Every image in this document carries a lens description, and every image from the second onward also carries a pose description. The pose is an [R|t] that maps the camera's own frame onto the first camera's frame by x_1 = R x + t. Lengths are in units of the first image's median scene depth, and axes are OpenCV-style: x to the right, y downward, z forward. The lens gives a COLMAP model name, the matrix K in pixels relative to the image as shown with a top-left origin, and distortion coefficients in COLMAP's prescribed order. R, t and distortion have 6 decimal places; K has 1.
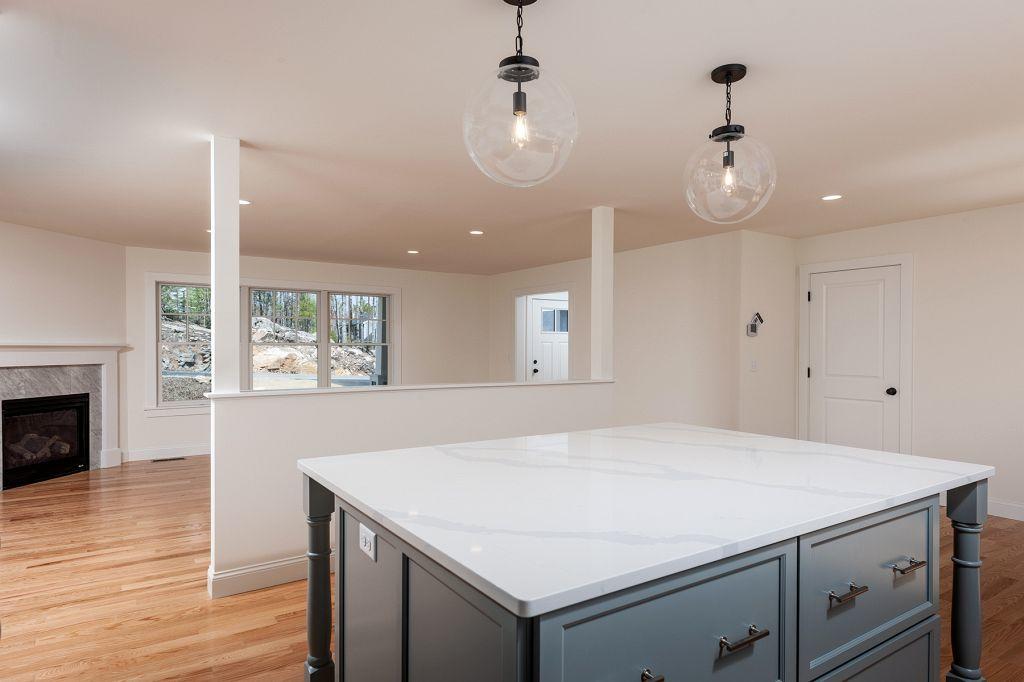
lens RADIAL K [[587.6, 0, 507.6], [0, 587.6, 355.3], [0, 0, 1]] dist [0.009004, -0.000007]
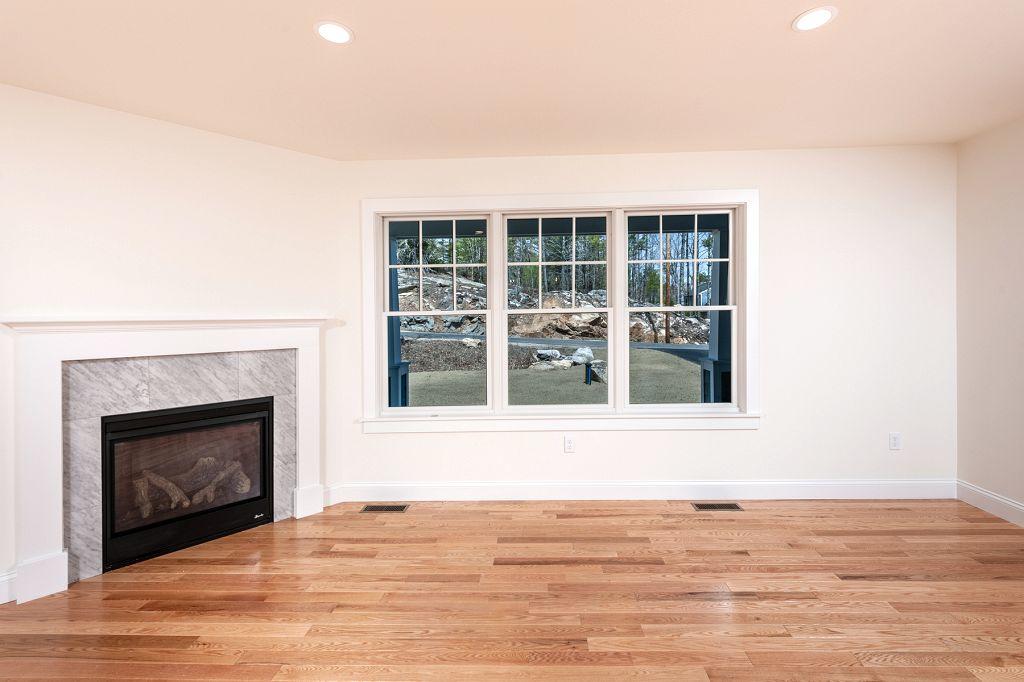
lens RADIAL K [[520.7, 0, 497.7], [0, 520.7, 314.3], [0, 0, 1]] dist [0.013270, -0.004050]
pose [[0.819436, -0.022929, -0.572712, -0.204491], [0.012523, 0.999677, -0.022105, -0.006702], [0.573034, 0.010941, 0.819459, 0.691500]]
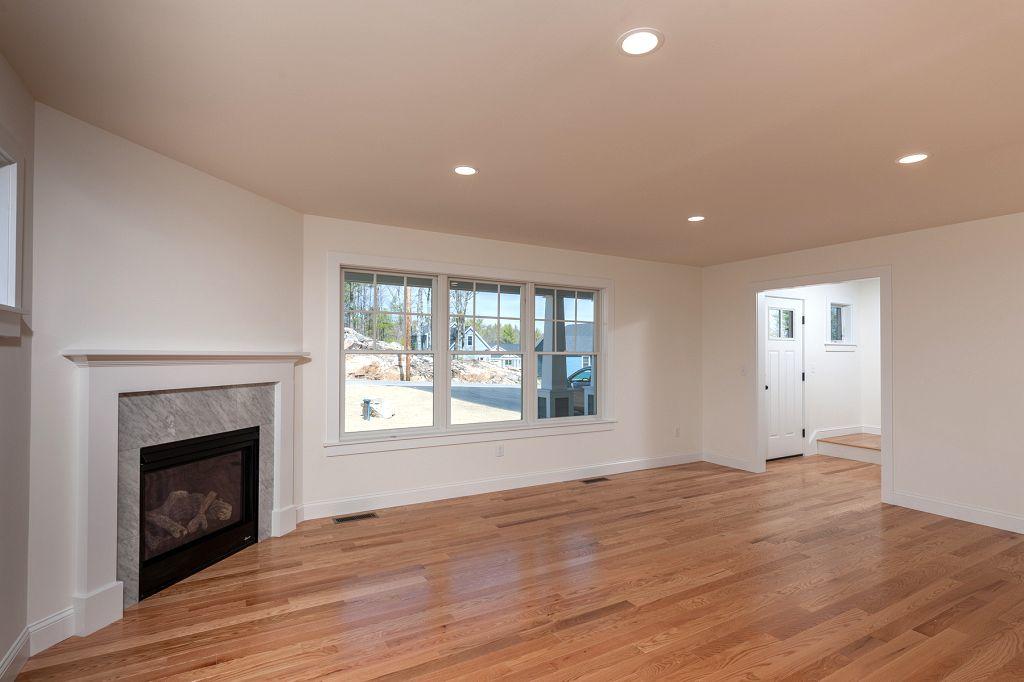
lens RADIAL K [[523.5, 0, 509.1], [0, 523.5, 349.1], [0, 0, 1]] dist [0.010414, -0.000025]
pose [[0.997011, -0.000465, -0.077254, -0.384515], [-0.001546, 0.999662, -0.025966, -0.008456], [0.077240, 0.026007, 0.996673, 0.430998]]
